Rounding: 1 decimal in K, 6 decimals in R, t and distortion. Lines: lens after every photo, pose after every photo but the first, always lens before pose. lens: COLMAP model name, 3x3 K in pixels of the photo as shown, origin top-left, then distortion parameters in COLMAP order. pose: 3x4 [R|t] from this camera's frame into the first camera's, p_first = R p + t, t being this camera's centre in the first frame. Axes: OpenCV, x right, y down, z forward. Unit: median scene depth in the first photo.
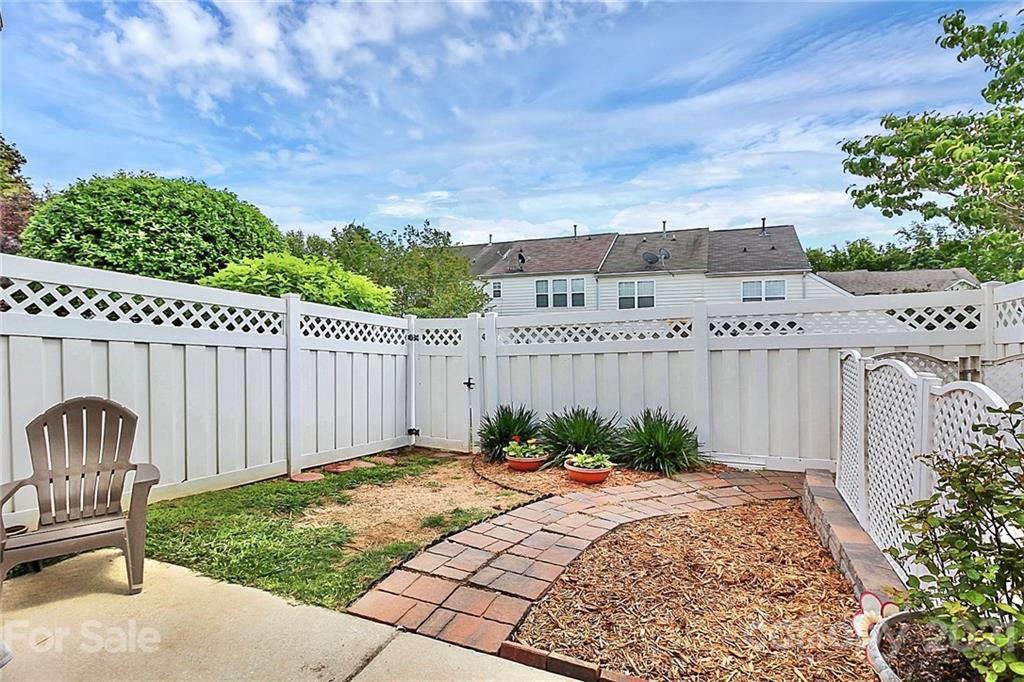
lens RADIAL K [[493.6, 0, 509.5], [0, 493.6, 331.6], [0, 0, 1]] dist [-0.005057, -0.000904]
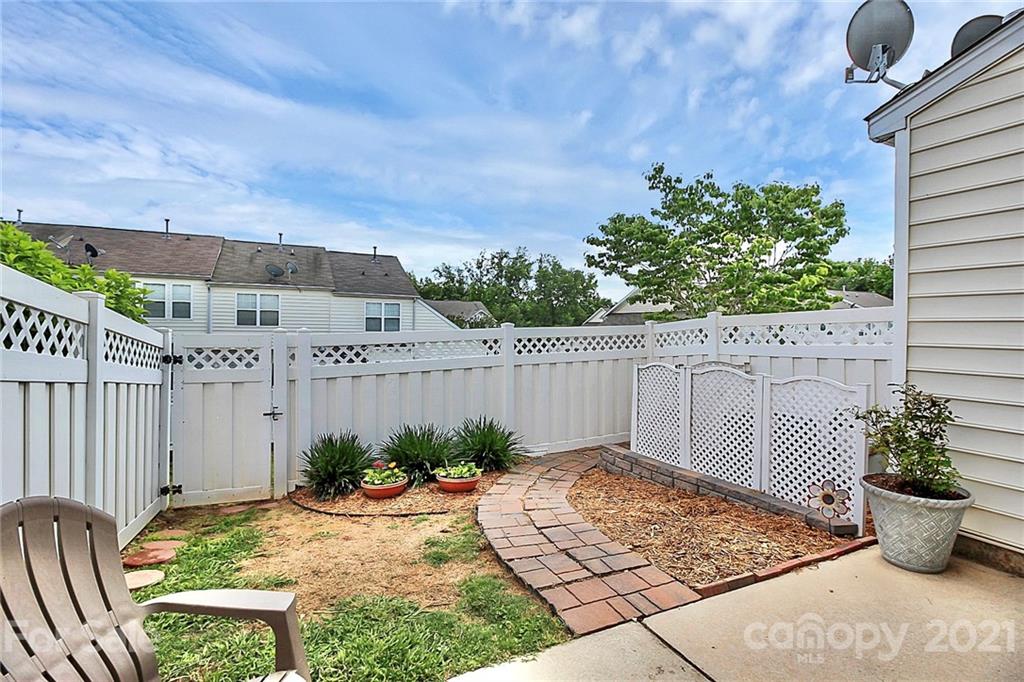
lens RADIAL K [[486.7, 0, 512.0], [0, 486.7, 341.0], [0, 0, 1]] dist [-0.005946, -0.000148]
pose [[0.661429, 0.009329, 0.749950, -0.527304], [0.000795, 0.999913, -0.013140, -0.006743], [-0.750008, 0.009287, 0.661364, 0.202281]]
